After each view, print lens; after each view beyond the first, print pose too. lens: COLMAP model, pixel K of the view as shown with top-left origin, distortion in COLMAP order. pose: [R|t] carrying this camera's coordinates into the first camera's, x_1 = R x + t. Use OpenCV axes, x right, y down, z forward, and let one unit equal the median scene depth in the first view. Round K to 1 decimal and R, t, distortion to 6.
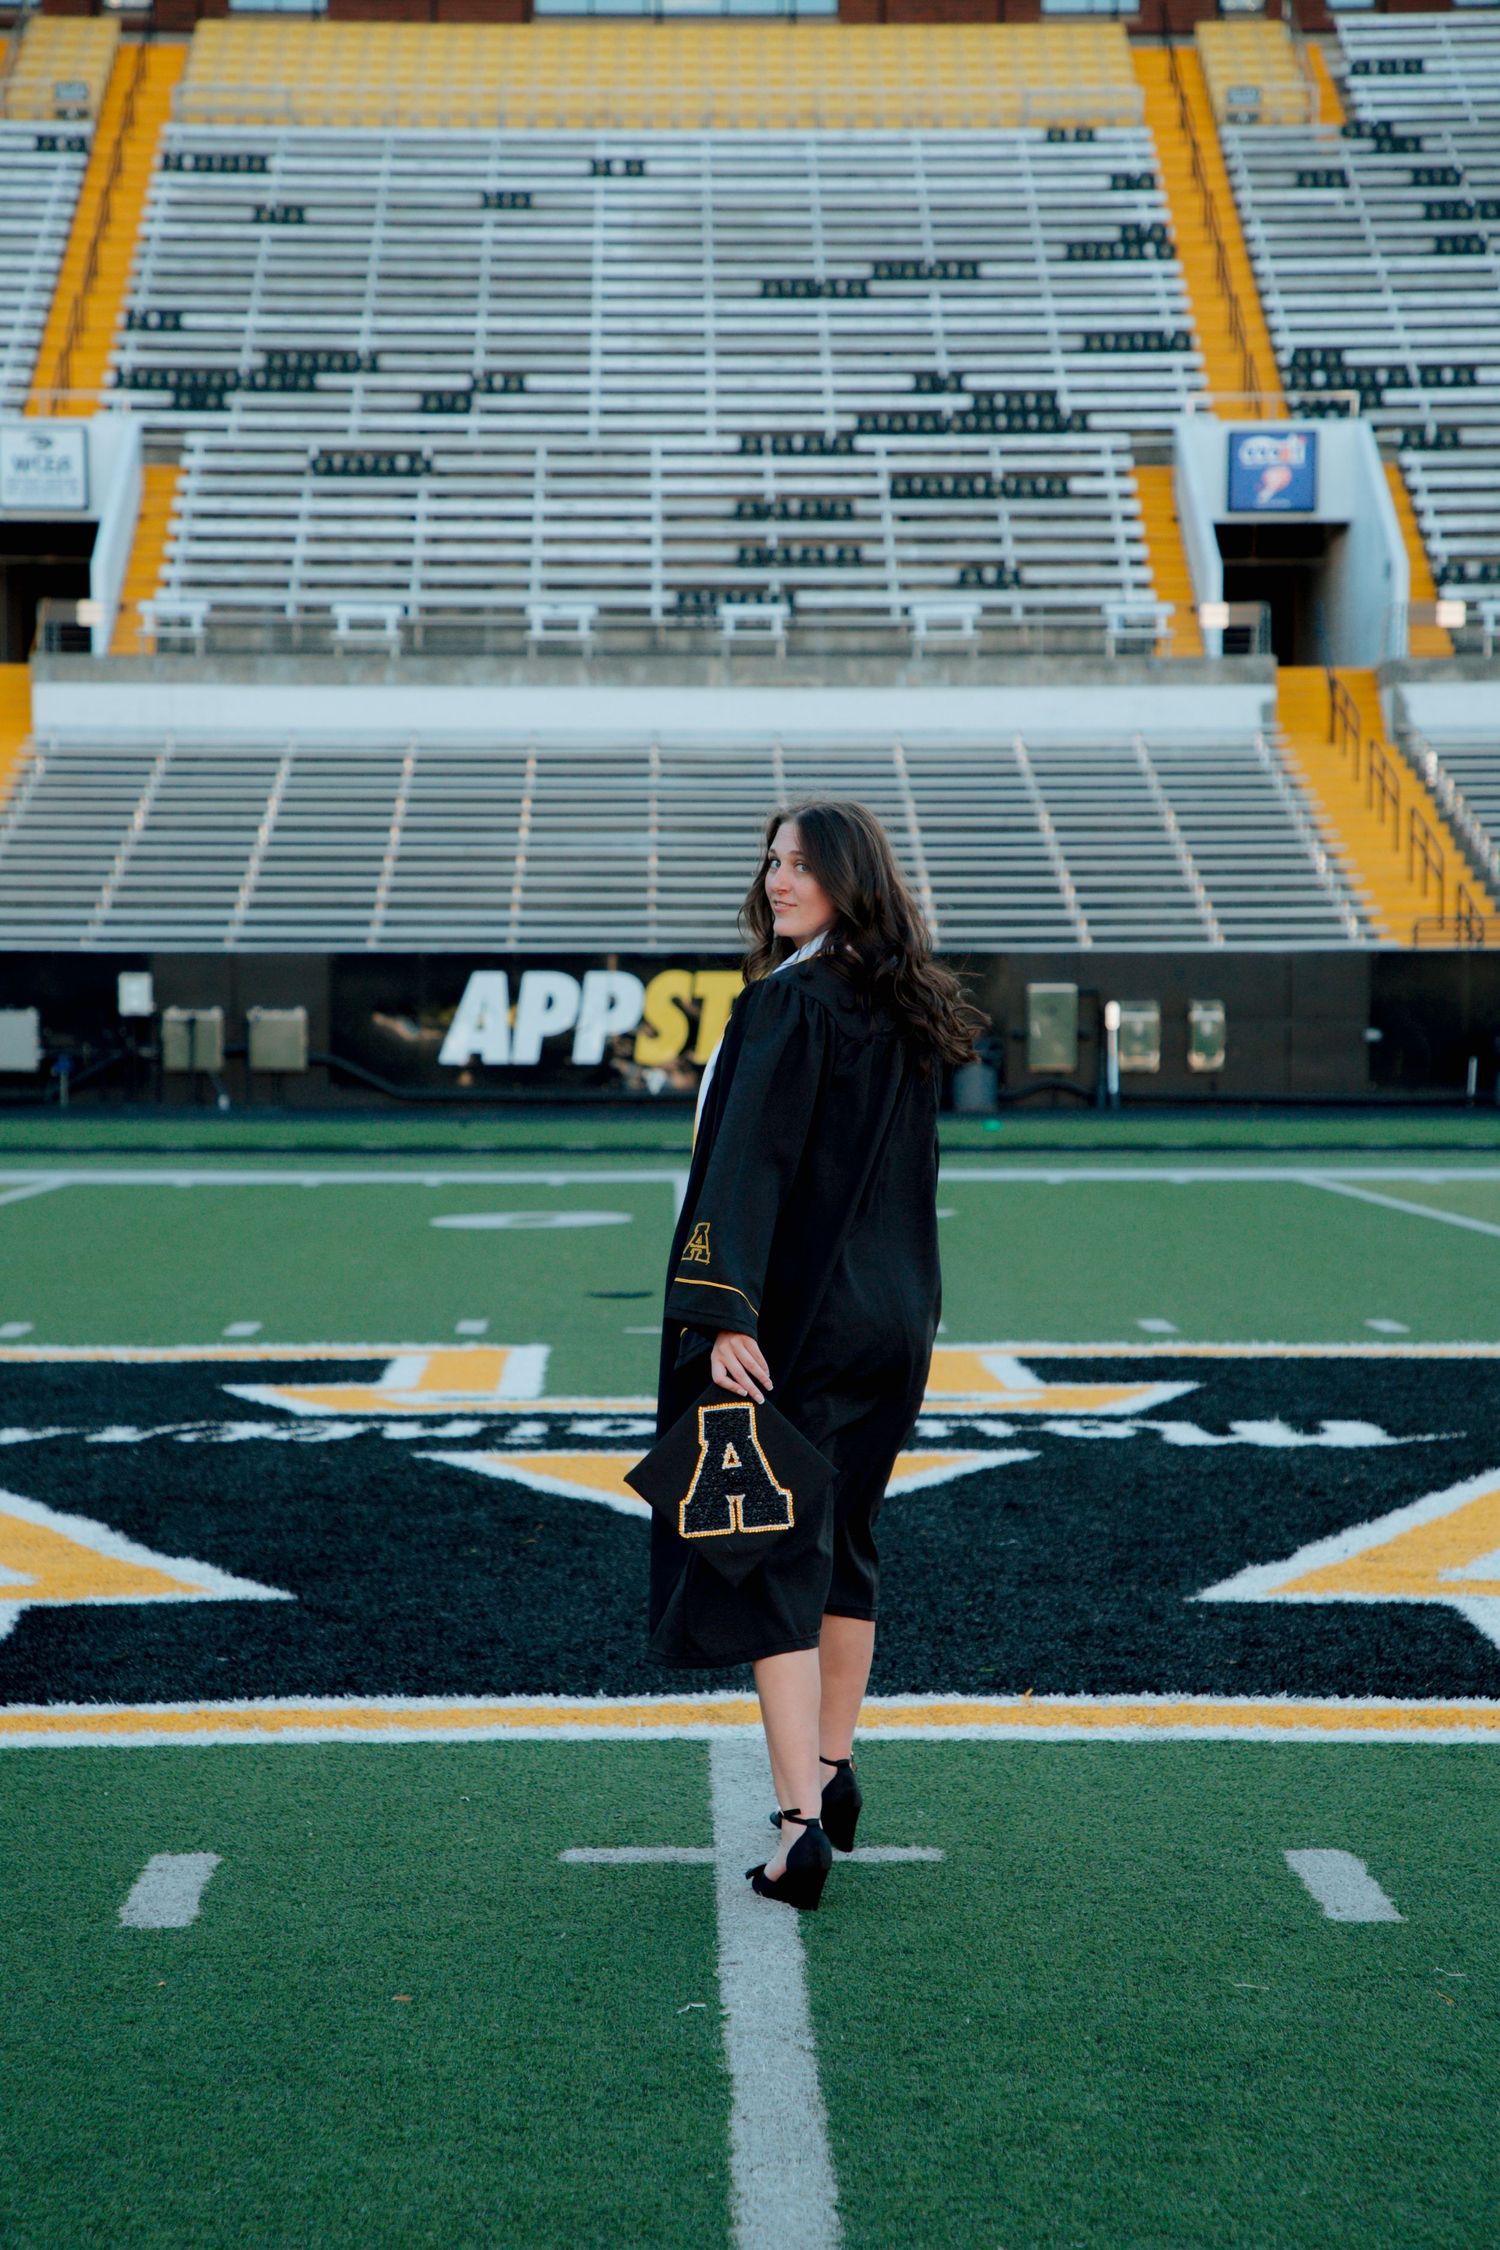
lens RADIAL K [[5413.5, 0, 722.3], [0, 5413.5, 1156.4], [0, 0, 1]] dist [0.548889, 0.000000]
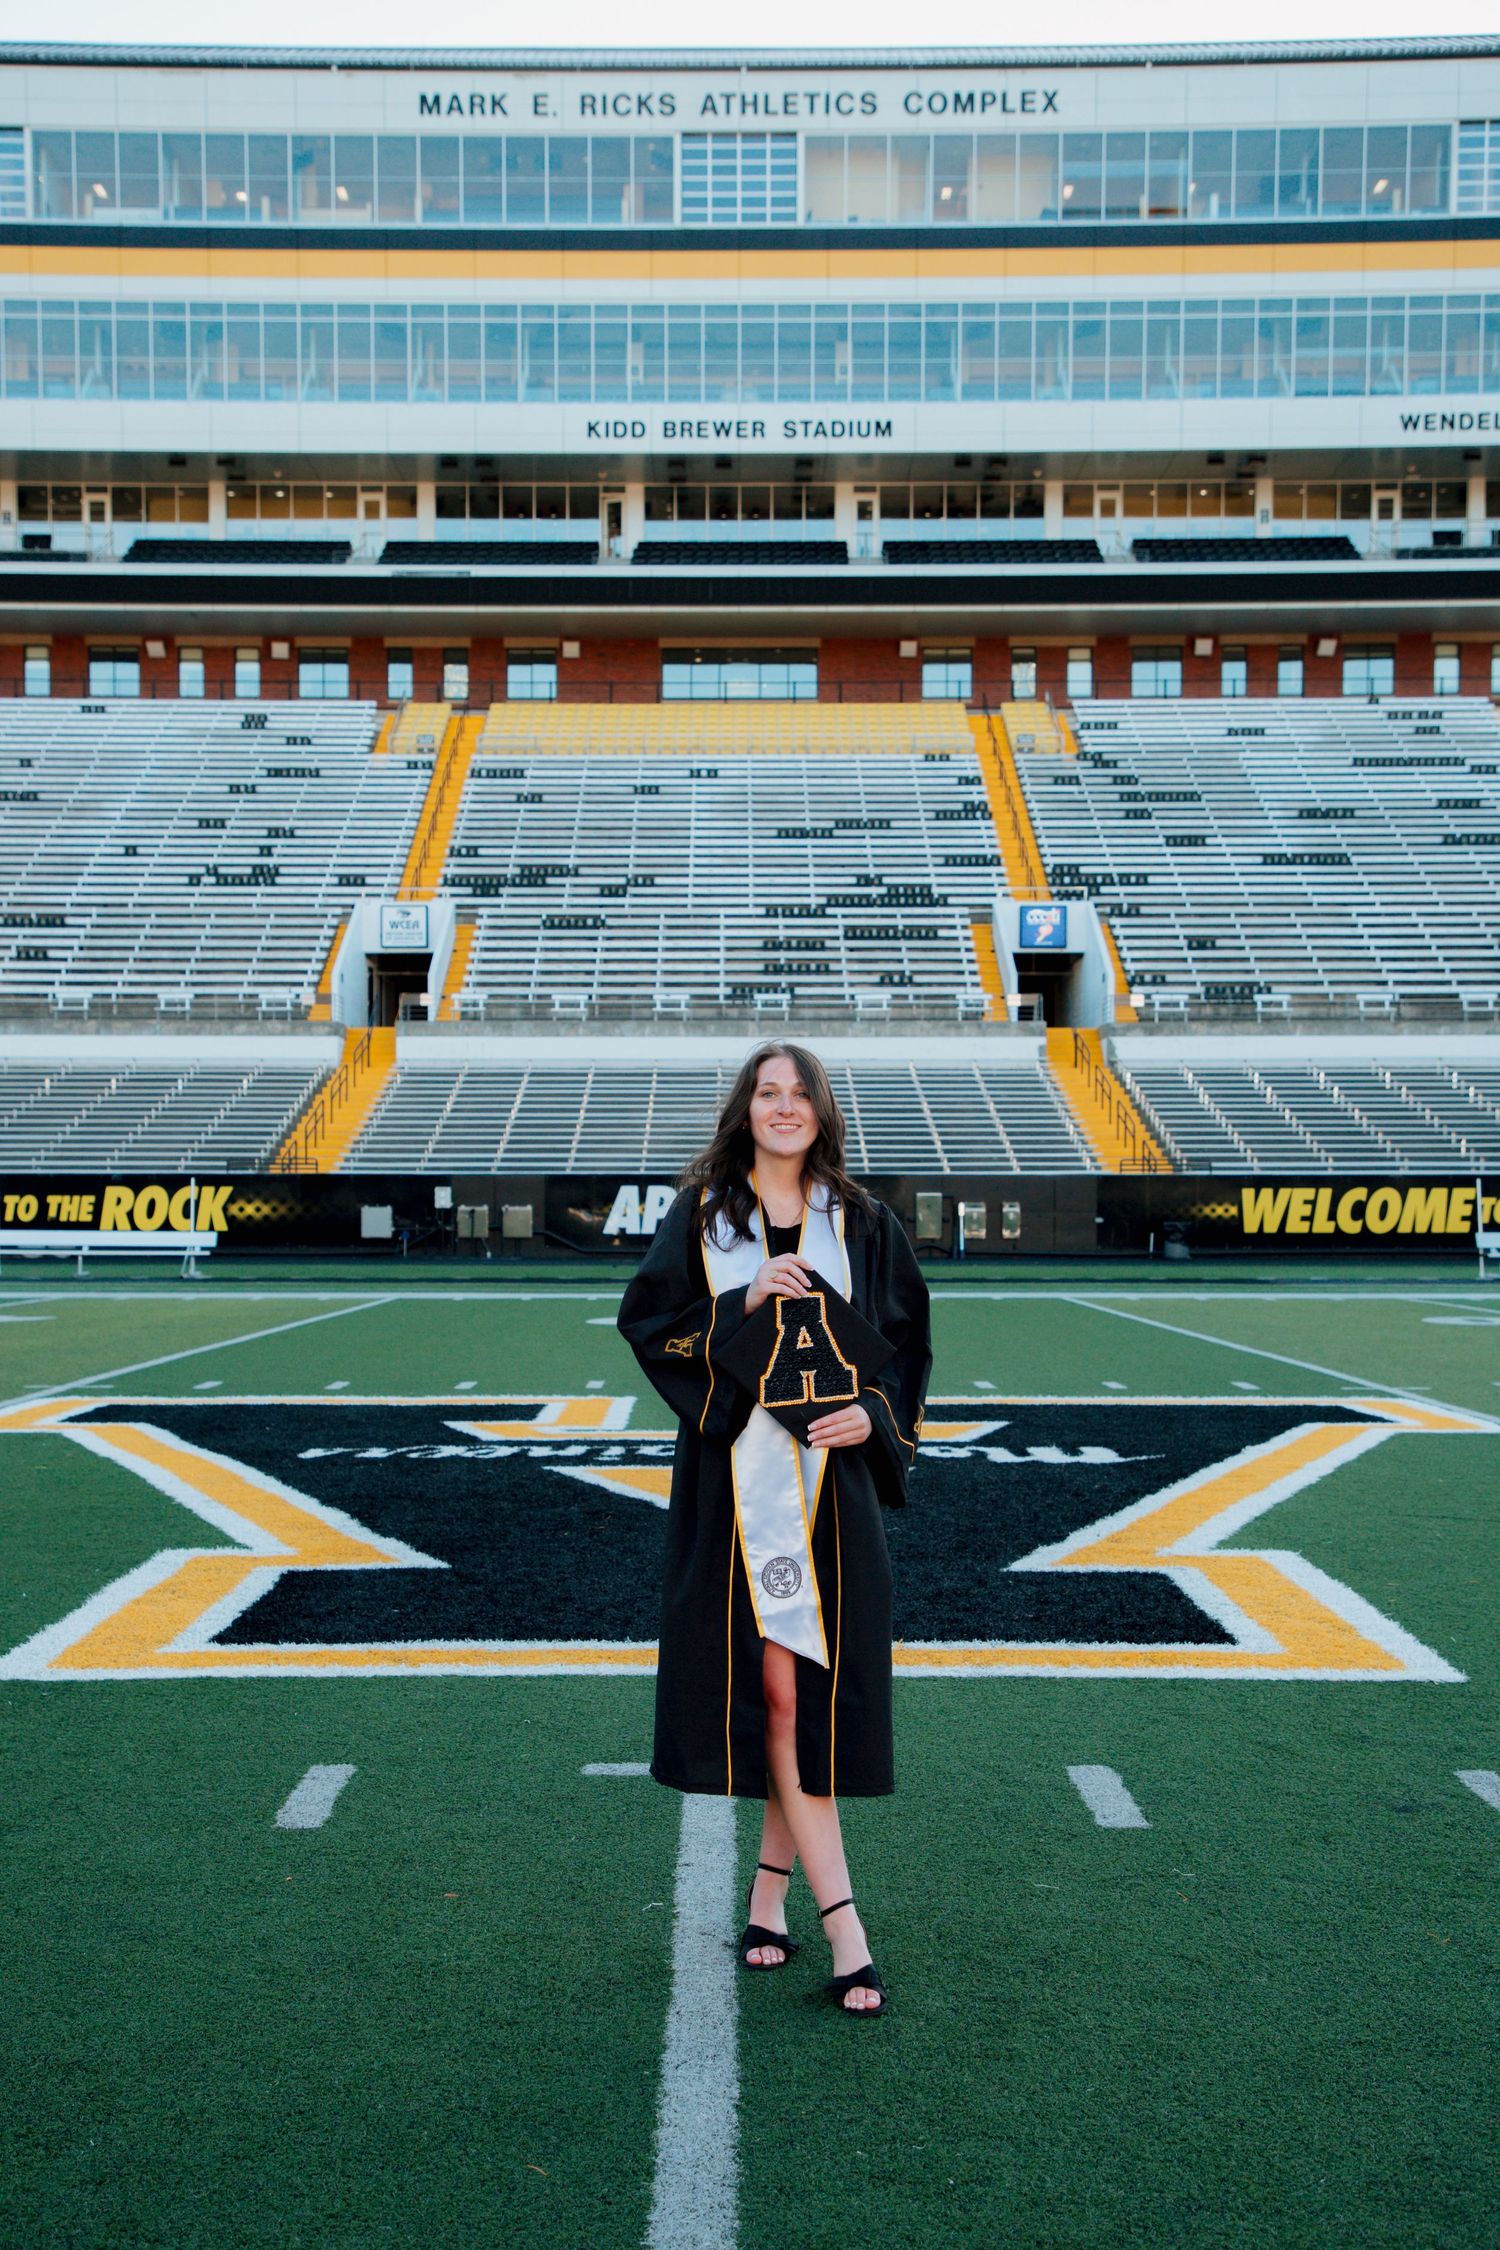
lens RADIAL K [[2783.0, 0, 709.6], [0, 2783.0, 1194.0], [0, 0, 1]] dist [0.145785, 0.000000]
pose [[0.999821, 0.001398, -0.018876, 0.002181], [-0.001990, 0.999504, -0.031422, -0.000580], [0.018823, 0.031453, 0.999328, 0.025931]]
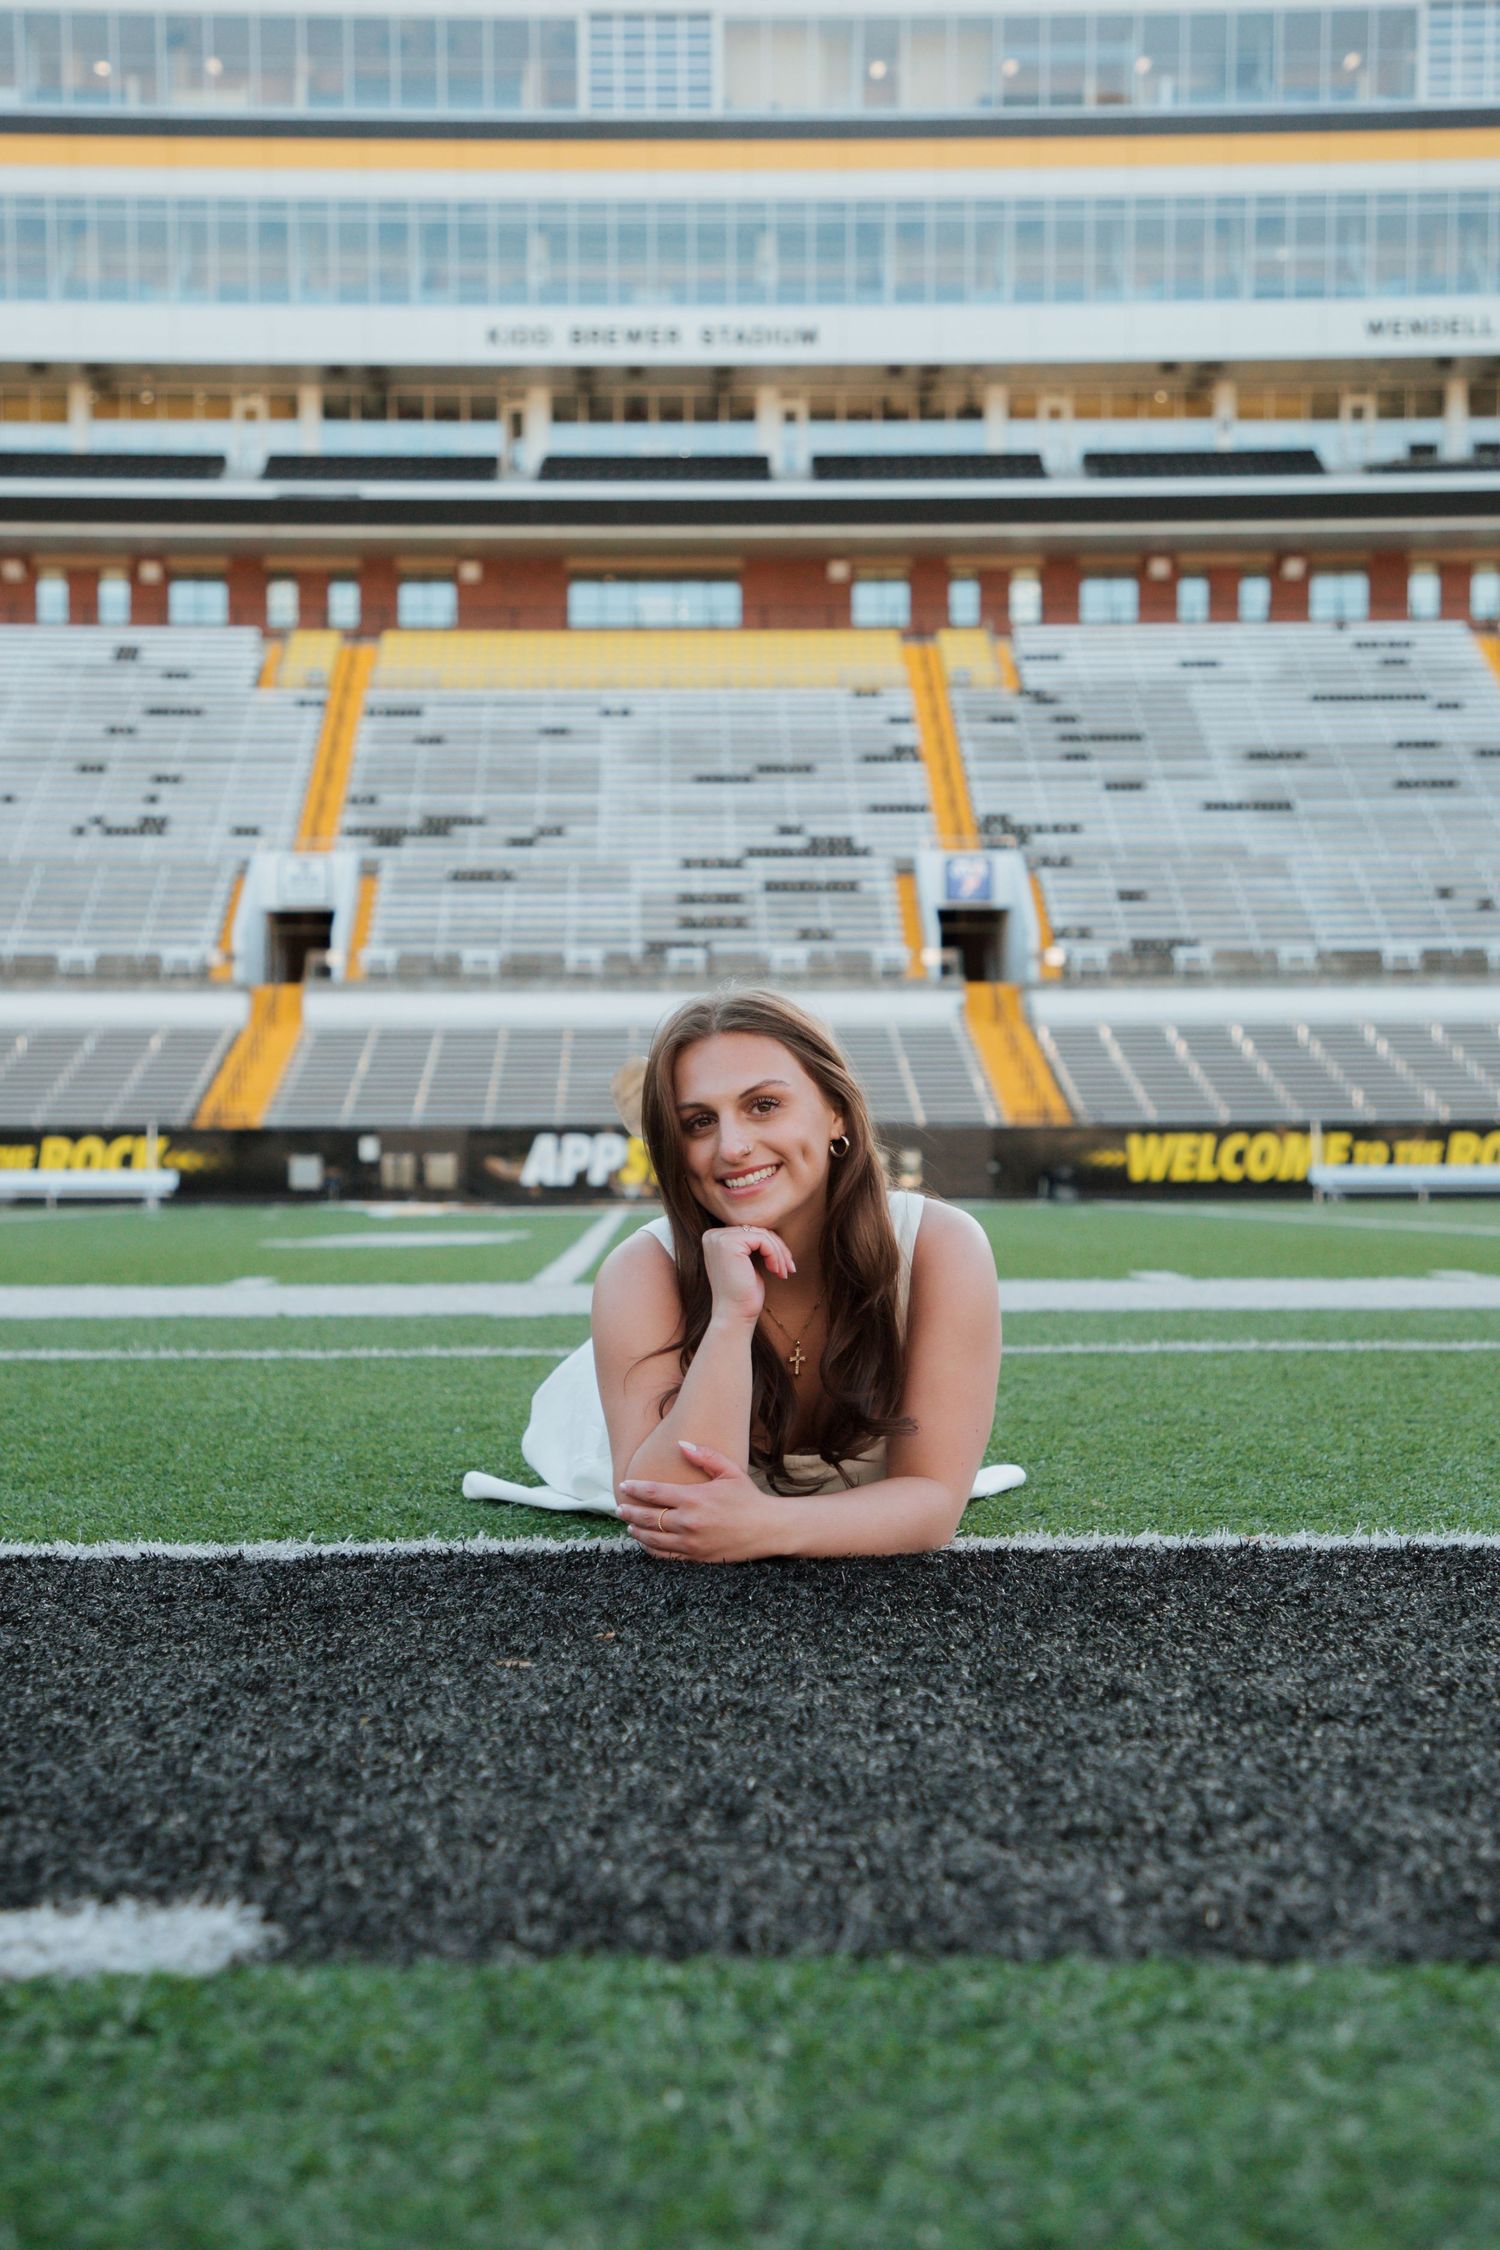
lens RADIAL K [[3705.5, 0, 680.1], [0, 3705.5, 1201.8], [0, 0, 1]] dist [0.239130, 0.000000]
pose [[0.999984, -0.003113, -0.004690, 0.008531], [0.002960, 0.999472, -0.032360, 0.024398], [0.004788, 0.032346, 0.999465, -0.252492]]
